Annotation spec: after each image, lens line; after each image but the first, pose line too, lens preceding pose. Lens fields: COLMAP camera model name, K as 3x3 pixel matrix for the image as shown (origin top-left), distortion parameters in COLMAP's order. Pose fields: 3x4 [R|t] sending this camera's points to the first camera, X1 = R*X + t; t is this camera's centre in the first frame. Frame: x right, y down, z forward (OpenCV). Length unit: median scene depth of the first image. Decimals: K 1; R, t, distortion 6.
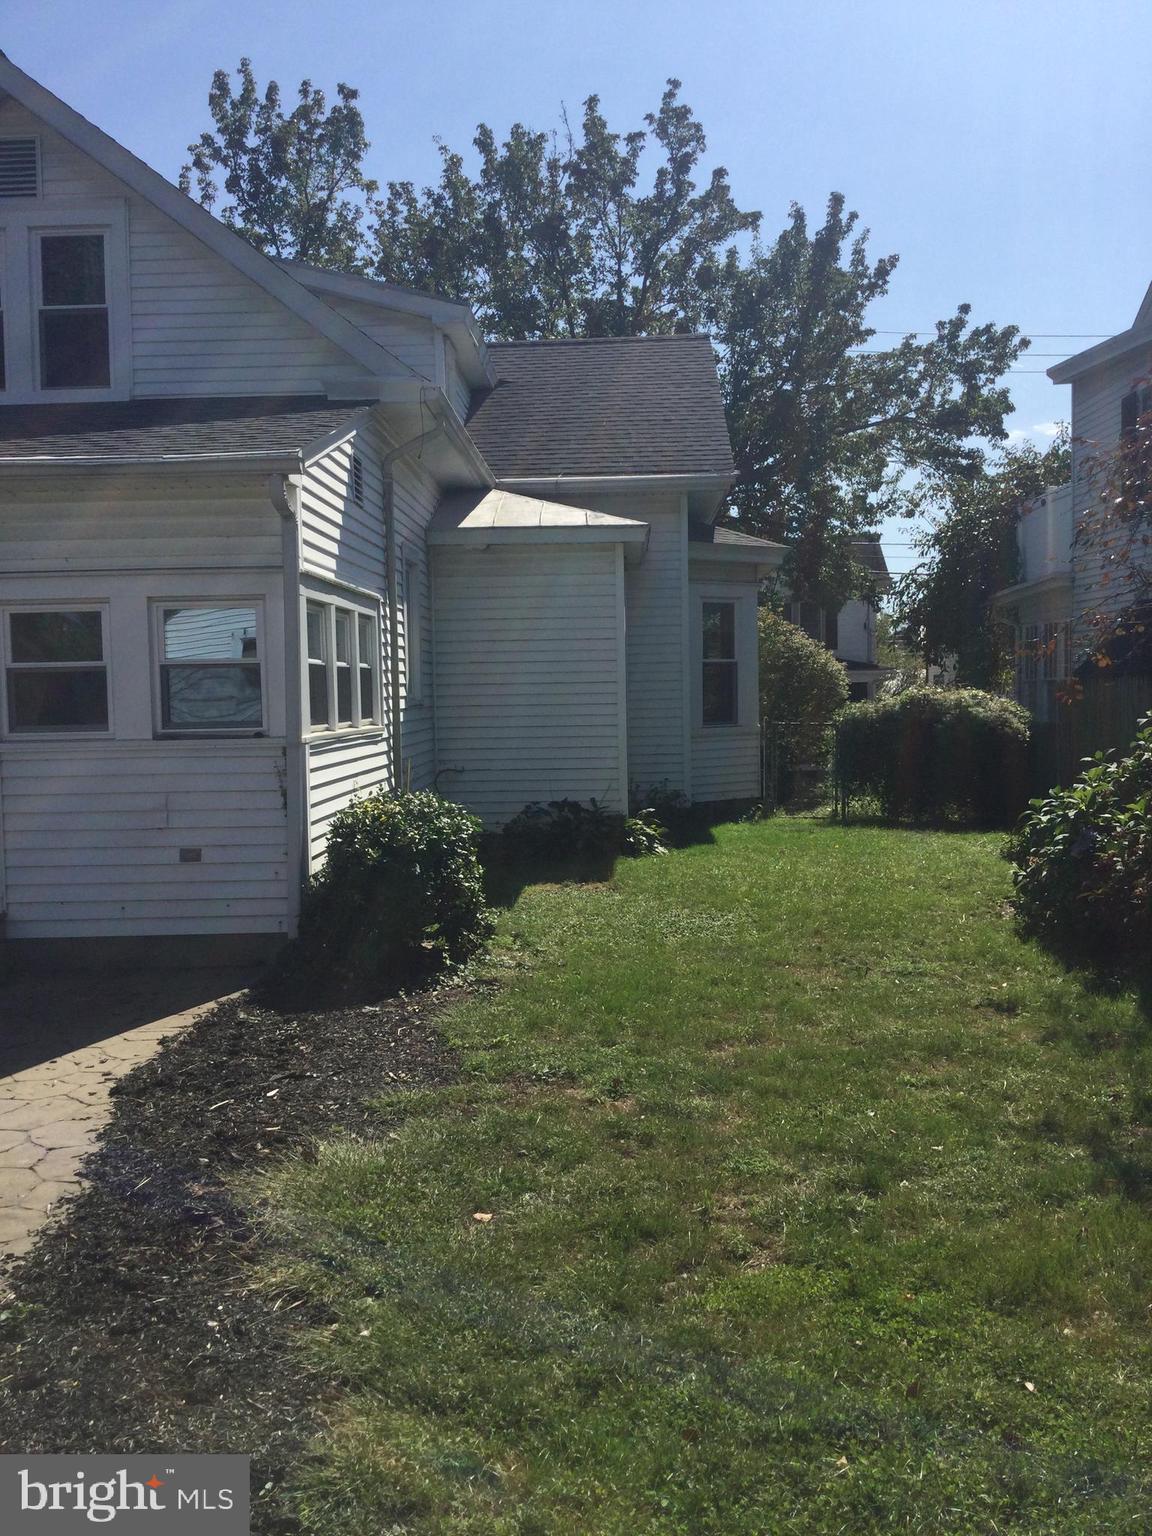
lens RADIAL K [[1373.1, 0, 576.0], [0, 1373.1, 768.0], [0, 0, 1]] dist [0.097499, -0.223861]
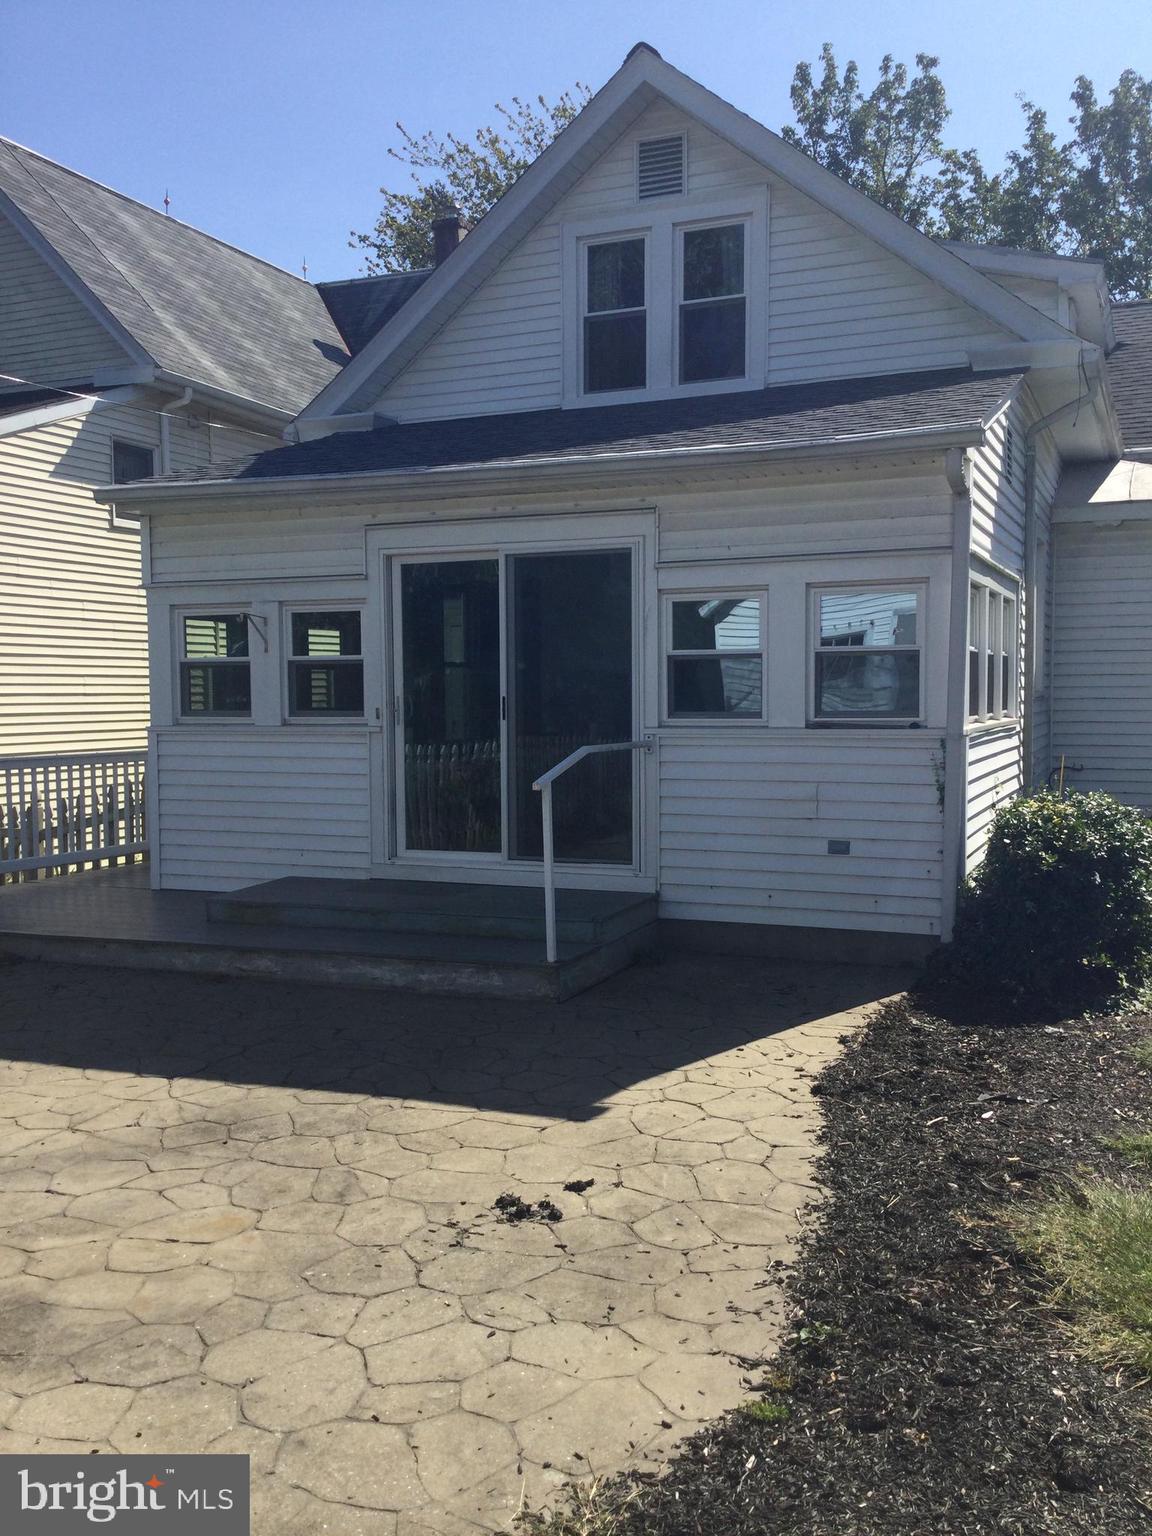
lens RADIAL K [[1374.5, 0, 570.8], [0, 1374.5, 764.5], [0, 0, 1]] dist [0.126898, -0.247558]
pose [[0.928167, 0.033530, -0.370650, -0.098475], [-0.032170, 0.999434, 0.009853, 0.001234], [0.370771, 0.002779, 0.928720, 0.025402]]
